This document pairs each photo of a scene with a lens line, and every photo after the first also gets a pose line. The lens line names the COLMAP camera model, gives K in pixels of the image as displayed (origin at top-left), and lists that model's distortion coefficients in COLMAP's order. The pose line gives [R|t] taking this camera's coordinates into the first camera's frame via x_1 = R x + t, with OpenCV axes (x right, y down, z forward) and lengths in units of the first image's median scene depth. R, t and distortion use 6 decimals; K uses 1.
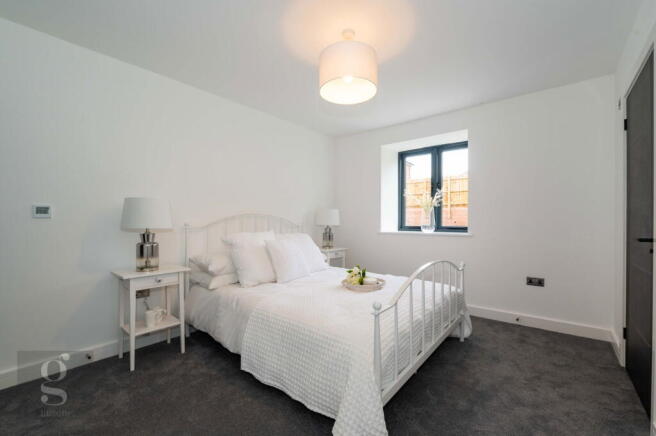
lens RADIAL K [[271.3, 0, 320.8], [0, 271.3, 217.7], [0, 0, 1]] dist [-0.014239, -0.000532]
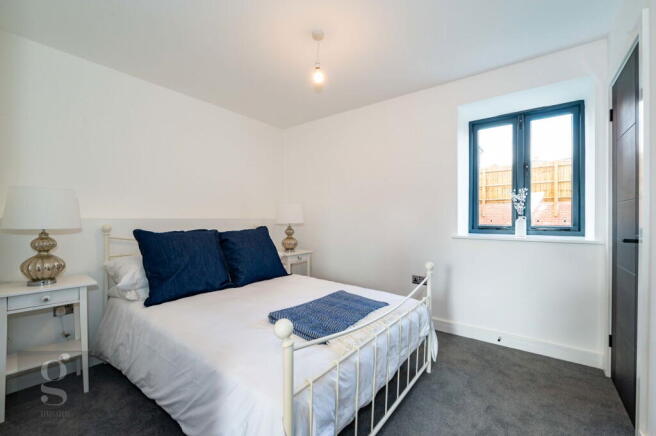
lens RADIAL K [[280.8, 0, 332.6], [0, 280.8, 217.3], [0, 0, 1]] dist [0.004117, 0.000409]
pose [[0.996144, -0.000128, 0.087739, 0.093429], [-0.000133, 0.999996, 0.002961, -0.000243], [-0.087739, -0.002961, 0.996139, 0.100545]]
